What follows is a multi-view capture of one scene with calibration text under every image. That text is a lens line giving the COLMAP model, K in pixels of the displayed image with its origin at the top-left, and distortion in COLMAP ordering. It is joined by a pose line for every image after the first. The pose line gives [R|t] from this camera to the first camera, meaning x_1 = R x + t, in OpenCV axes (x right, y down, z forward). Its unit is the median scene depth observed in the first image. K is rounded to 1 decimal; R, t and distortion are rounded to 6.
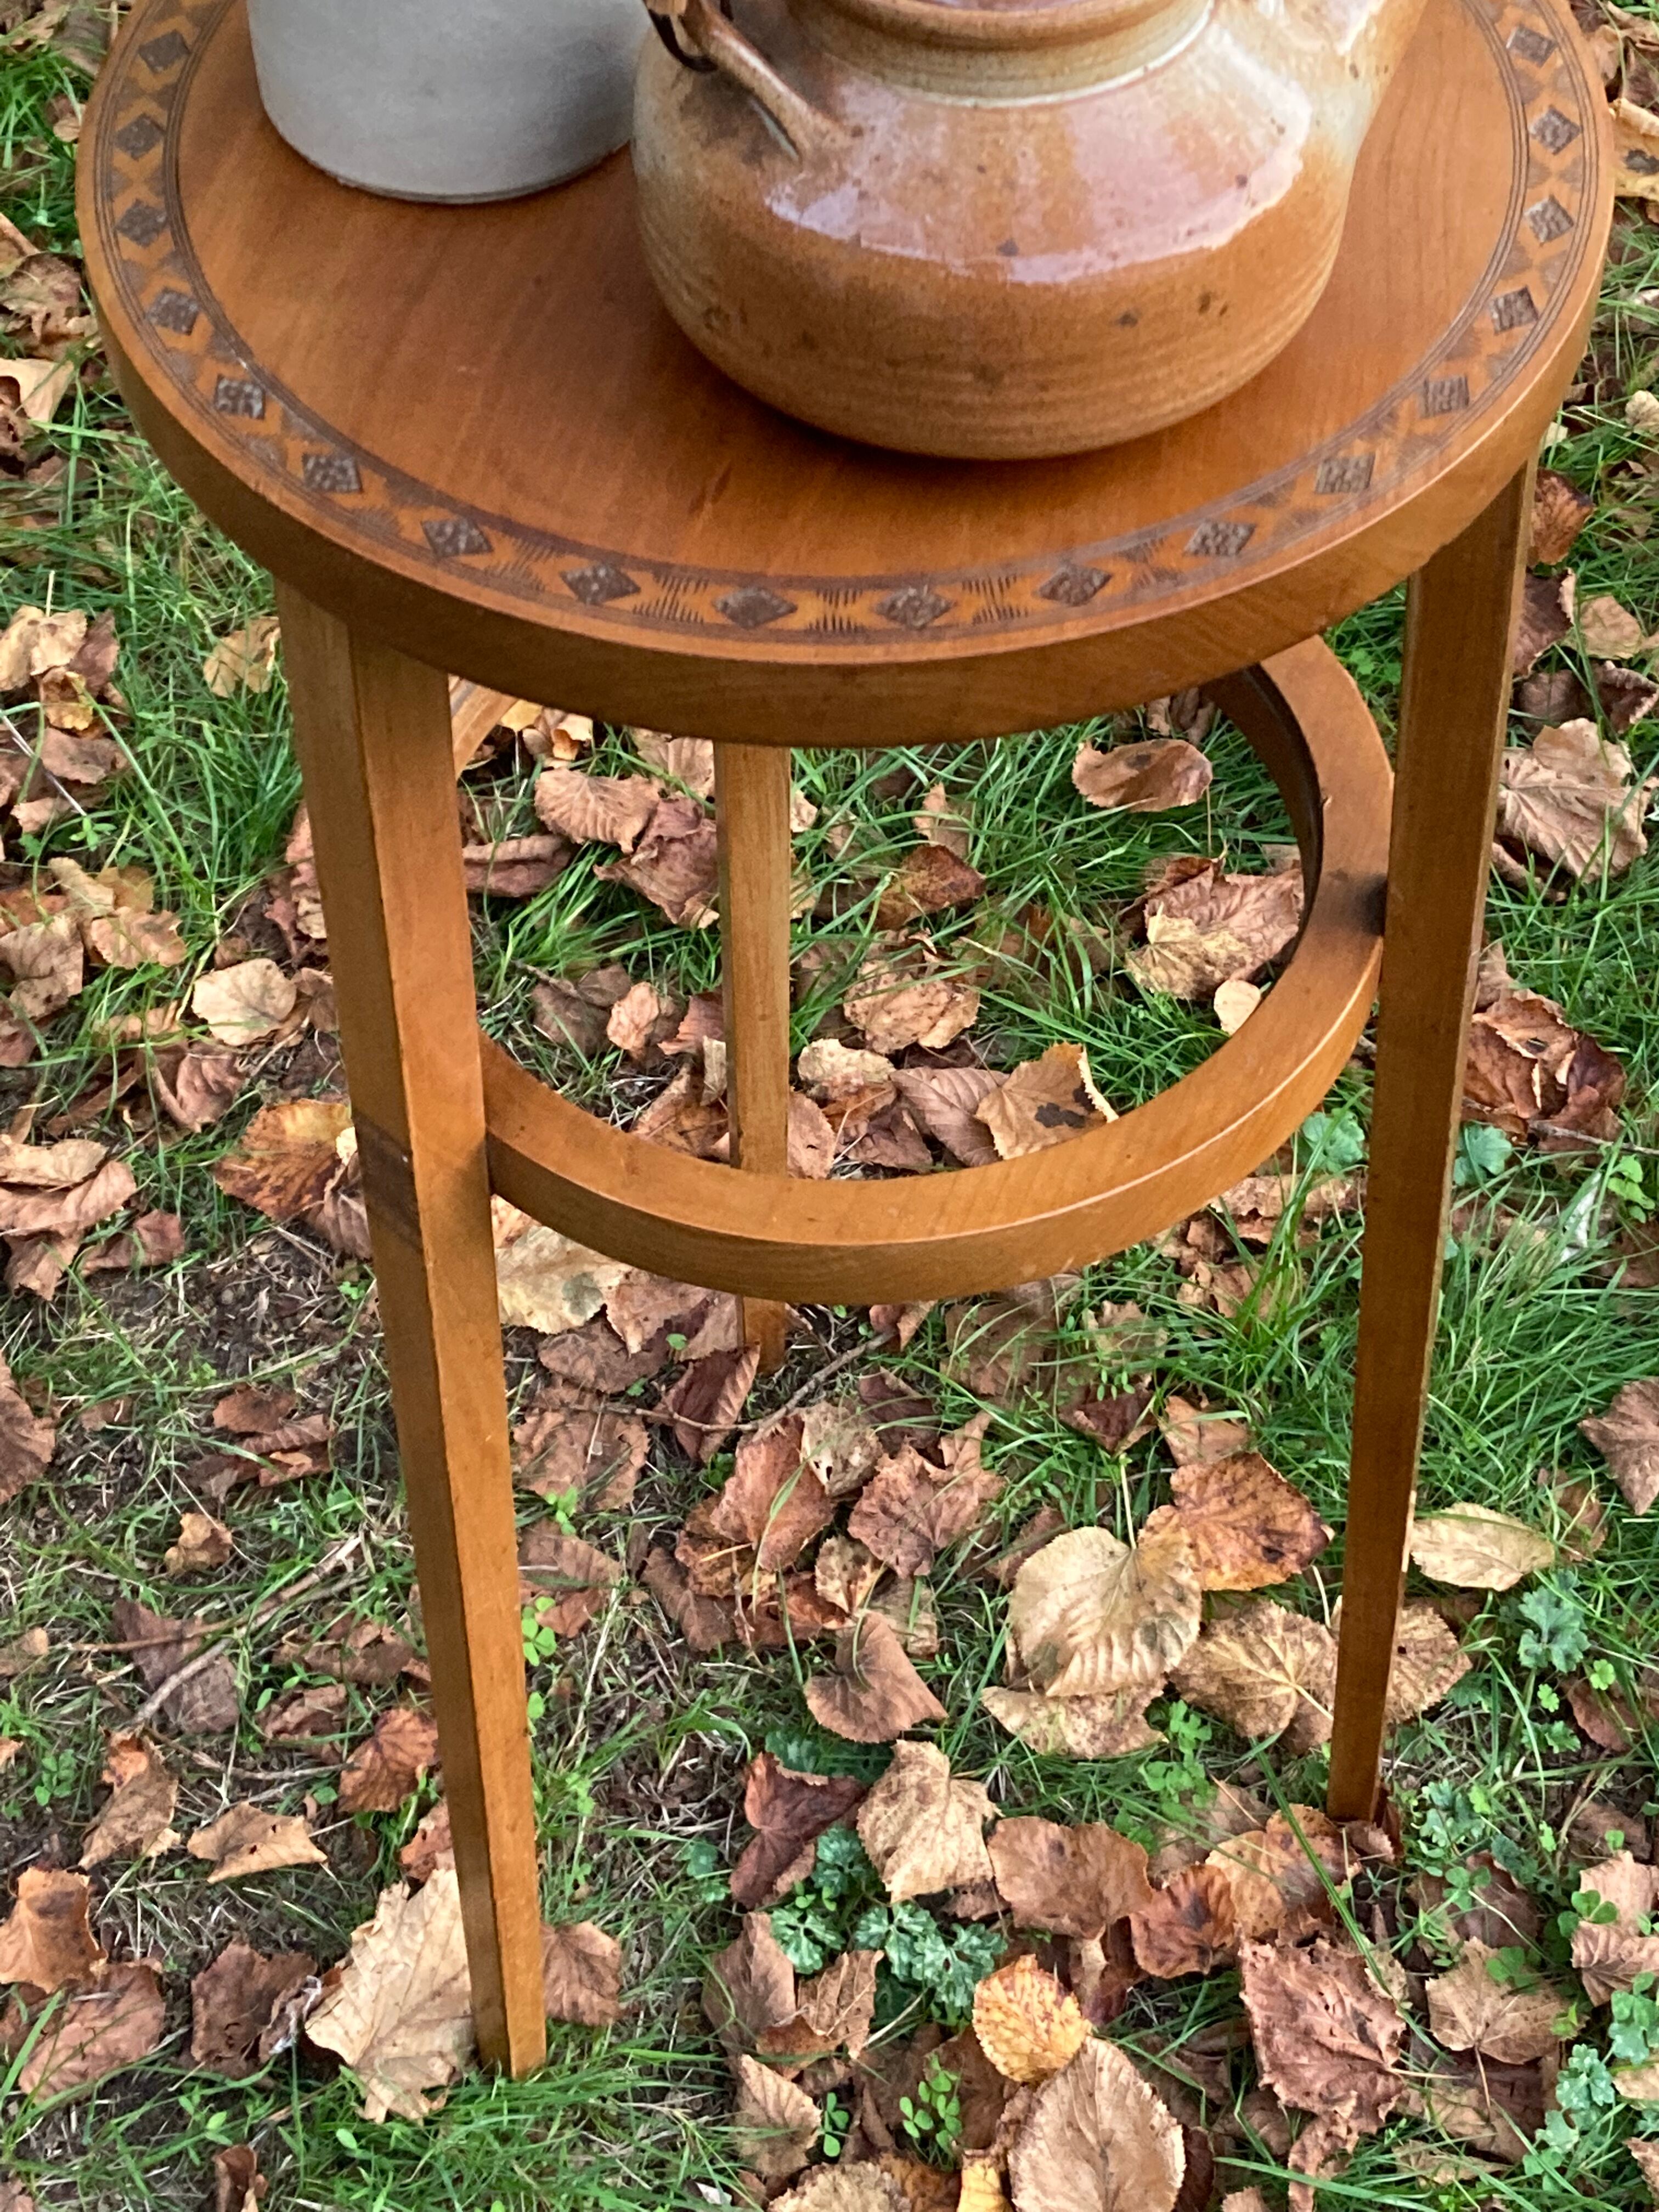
lens RADIAL K [[3992.5, 0, 795.2], [0, 3992.5, 1106.0], [0, 0, 1]] dist [0.310260, -1.507571]
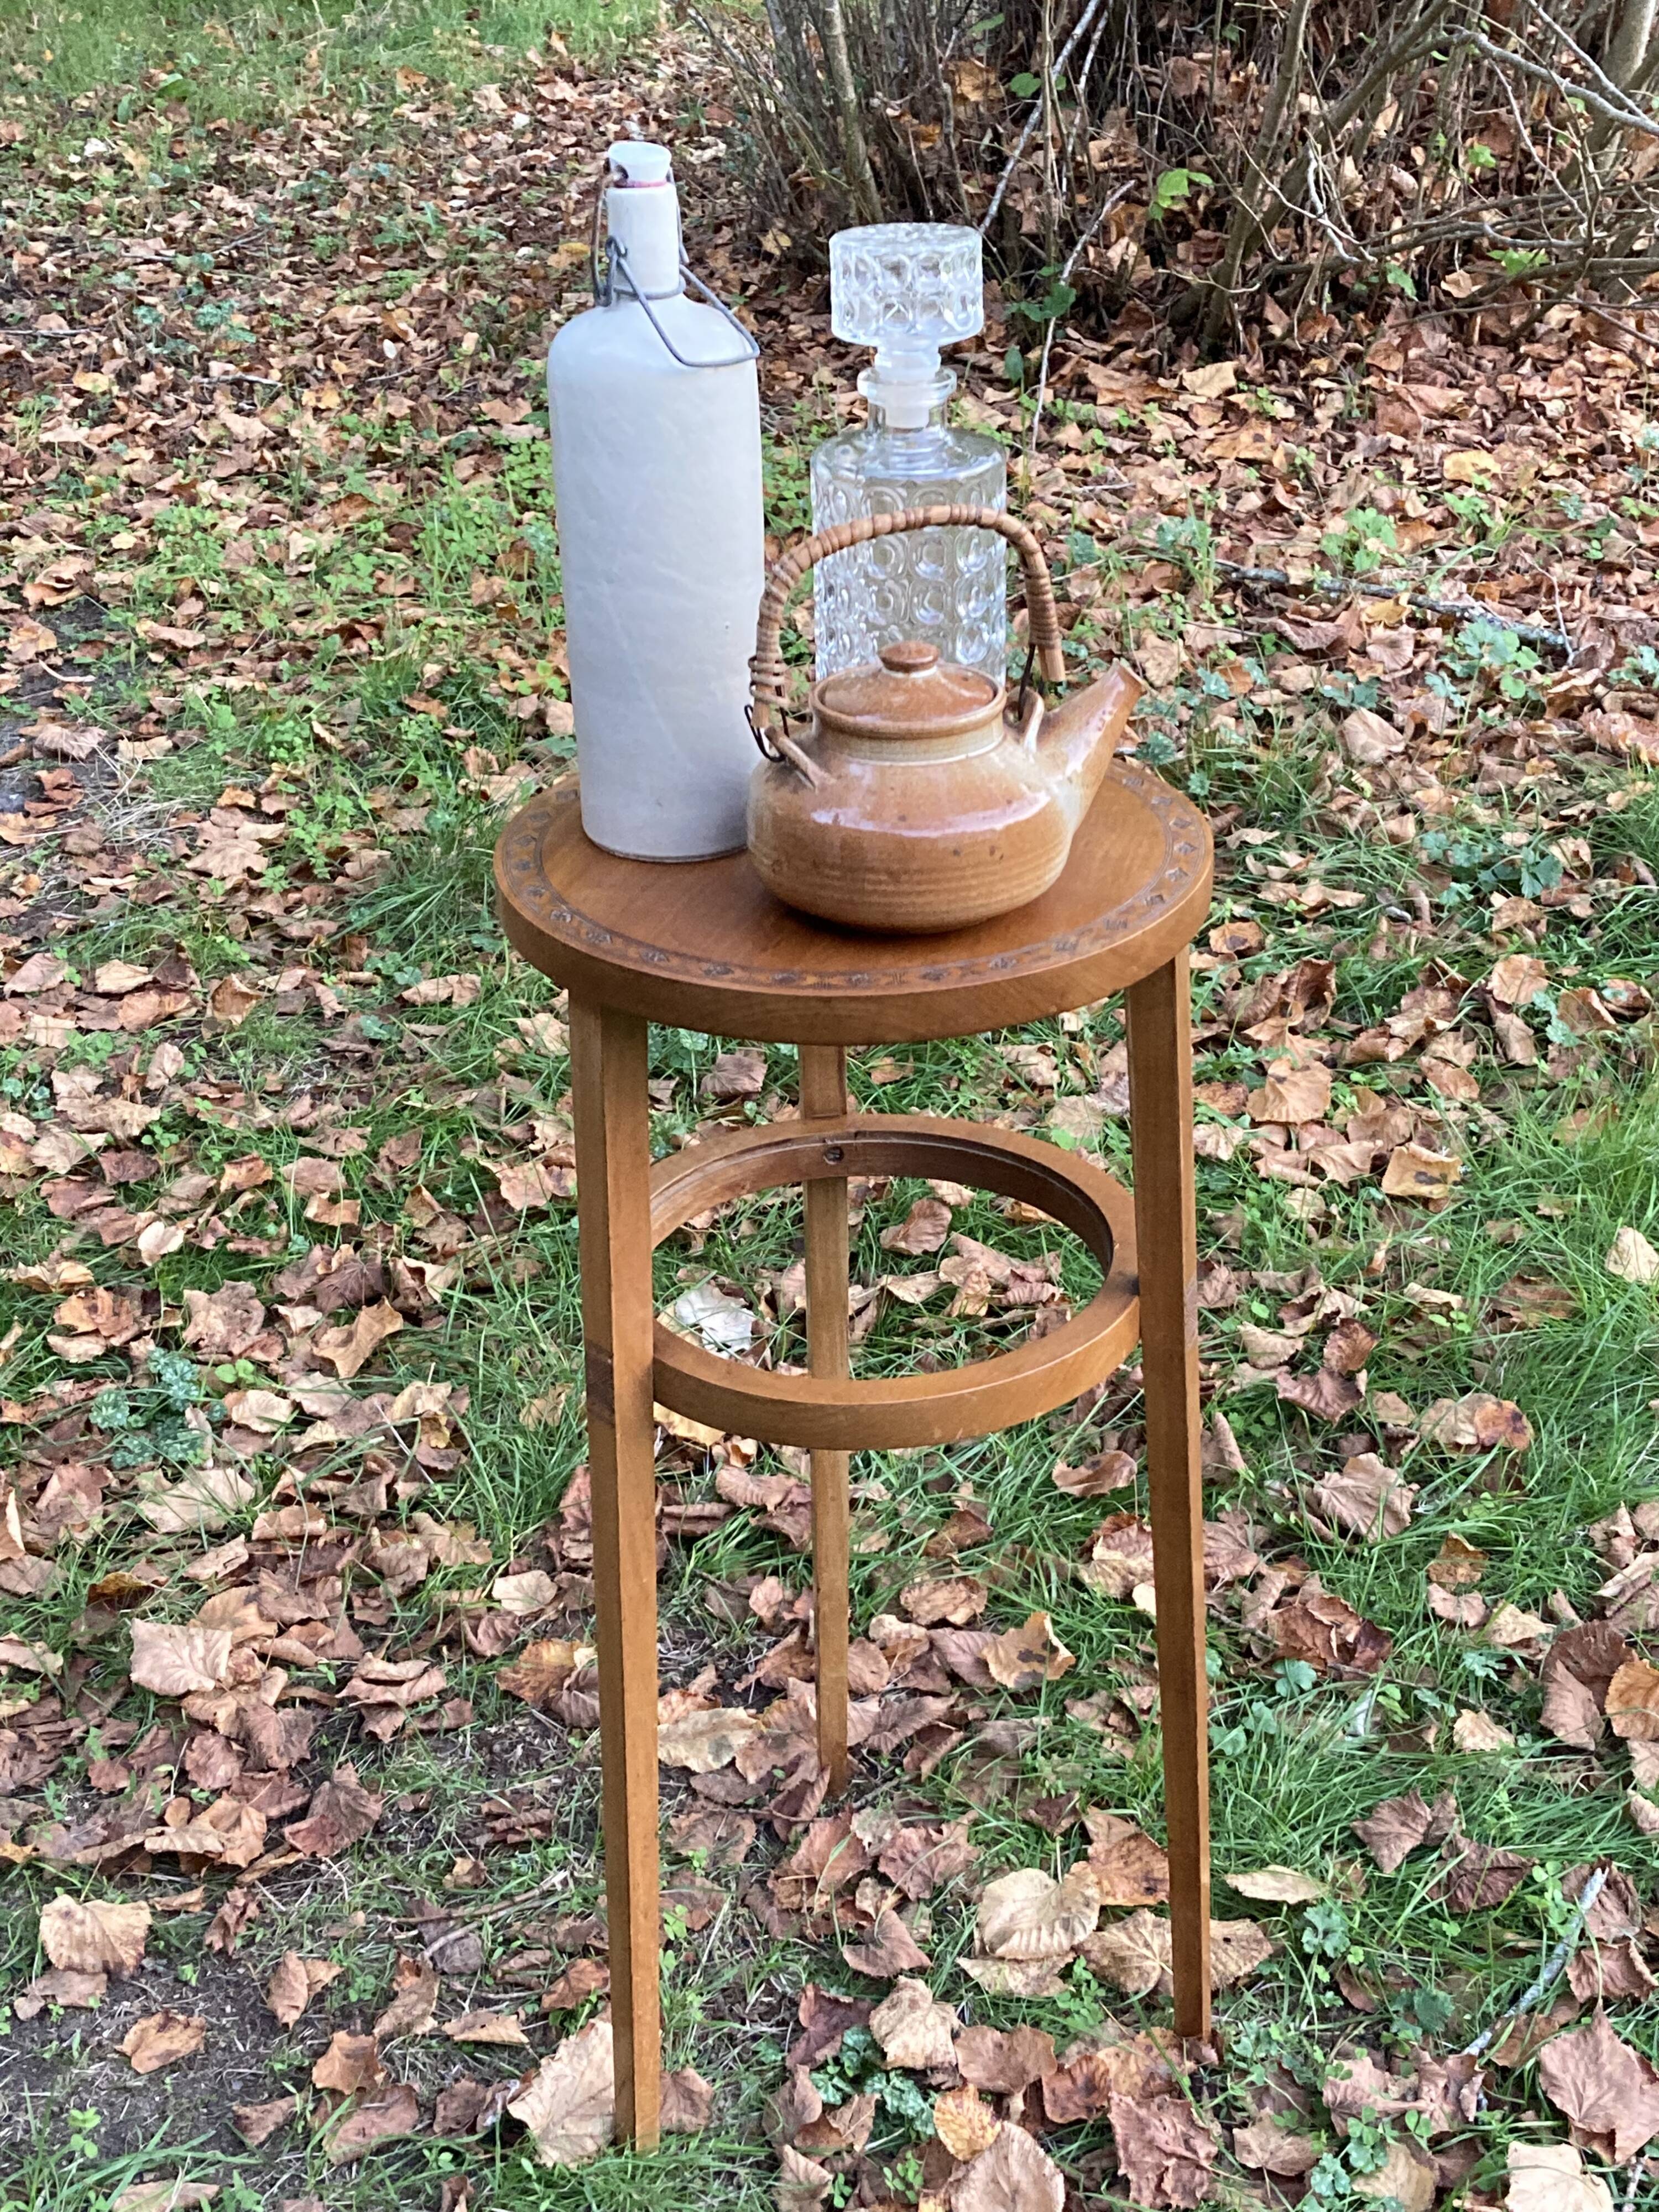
lens RADIAL K [[4054.5, 0, 821.5], [0, 4054.5, 1097.7], [0, 0, 1]] dist [0.263825, -1.229500]
pose [[0.996458, 0.022211, -0.081111, 0.113815], [-0.056887, 0.888372, -0.455587, 0.566812], [0.061938, 0.458587, 0.886488, -0.547082]]
